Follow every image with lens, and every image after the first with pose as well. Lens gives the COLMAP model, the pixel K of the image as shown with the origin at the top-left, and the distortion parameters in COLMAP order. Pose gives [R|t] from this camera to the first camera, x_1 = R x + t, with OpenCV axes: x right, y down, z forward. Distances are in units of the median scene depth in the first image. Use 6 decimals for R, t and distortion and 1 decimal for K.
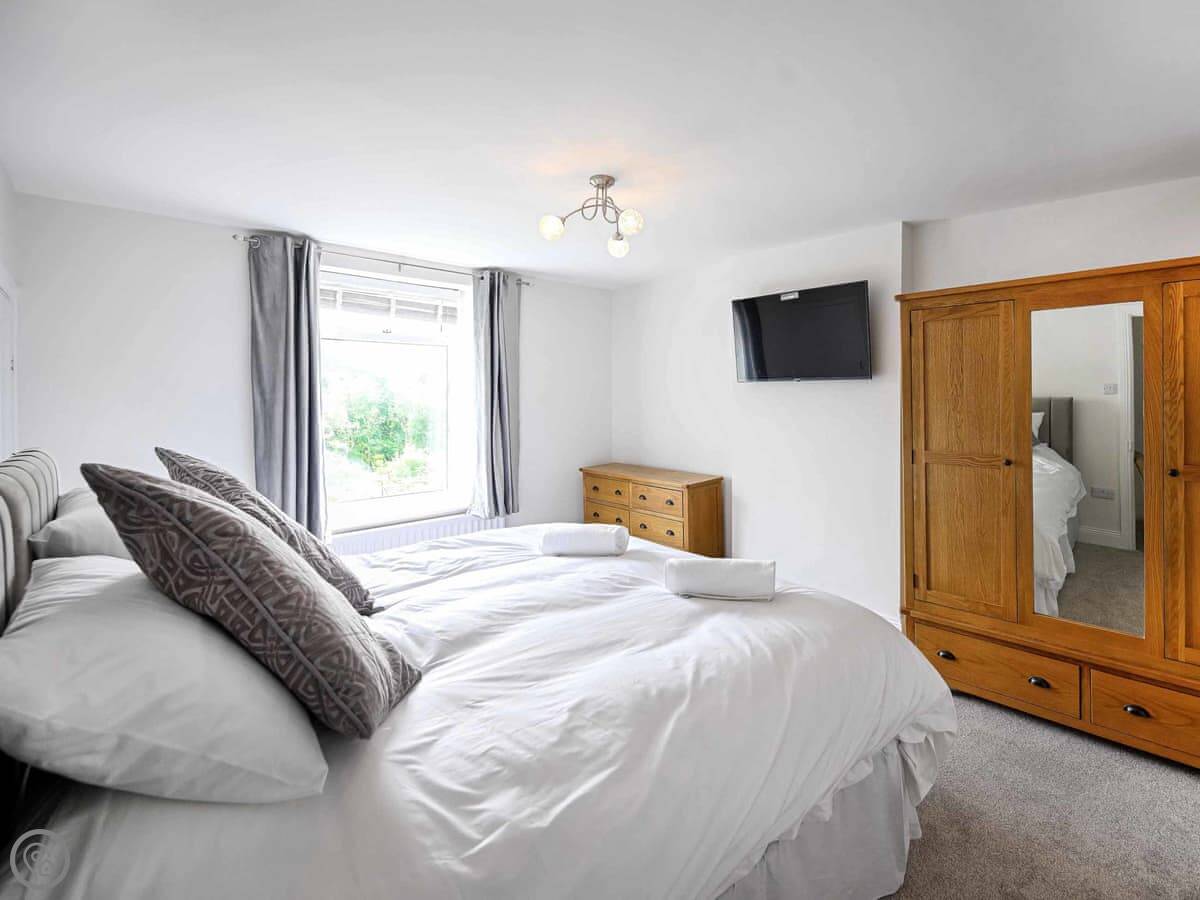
lens RADIAL K [[580.7, 0, 598.1], [0, 580.7, 452.4], [0, 0, 1]] dist [-0.001550, 0.000213]
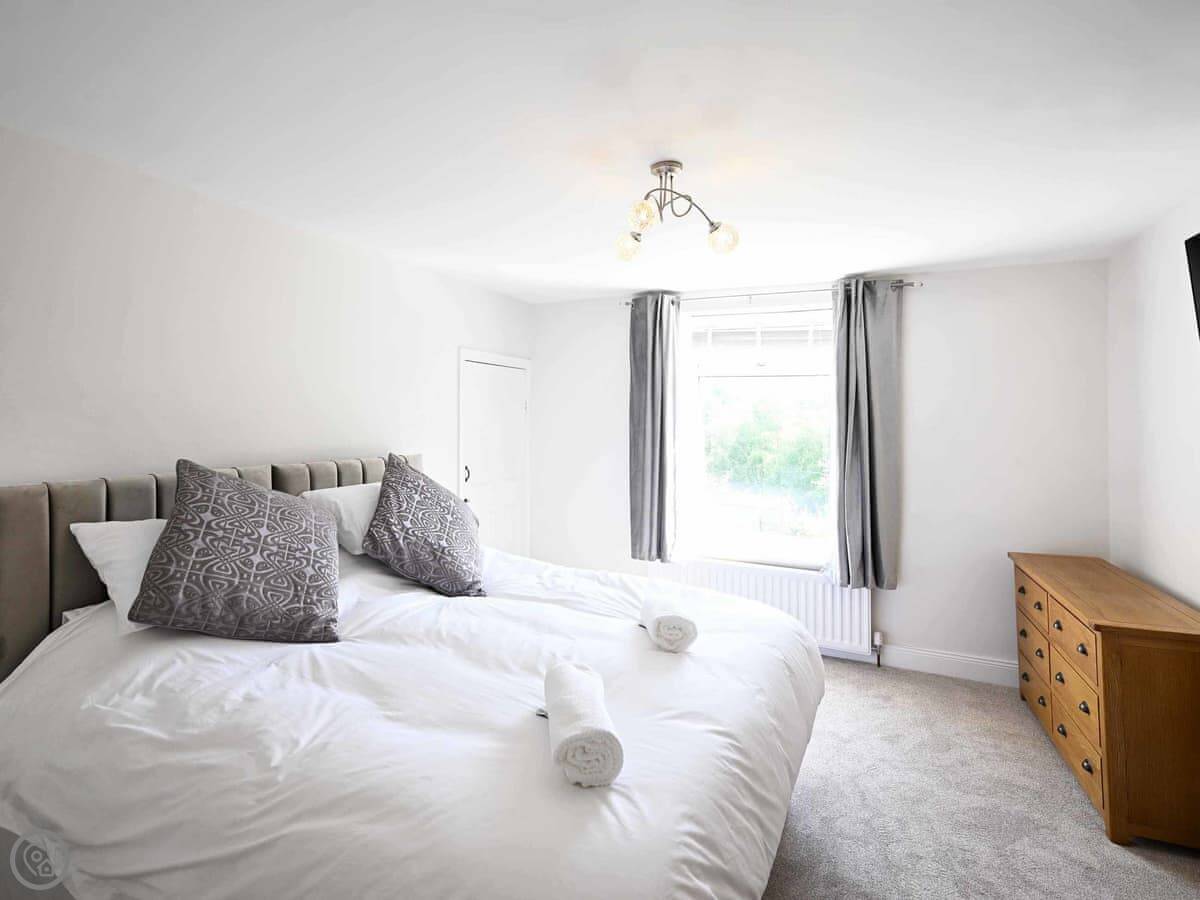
lens RADIAL K [[580.7, 0, 598.8], [0, 580.7, 446.5], [0, 0, 1]] dist [-0.001550, 0.000213]
pose [[0.377248, 0.055652, -0.924439, 0.540145], [-0.108581, 0.993966, 0.015527, -0.069357], [0.919725, 0.094519, 0.381014, 0.480337]]
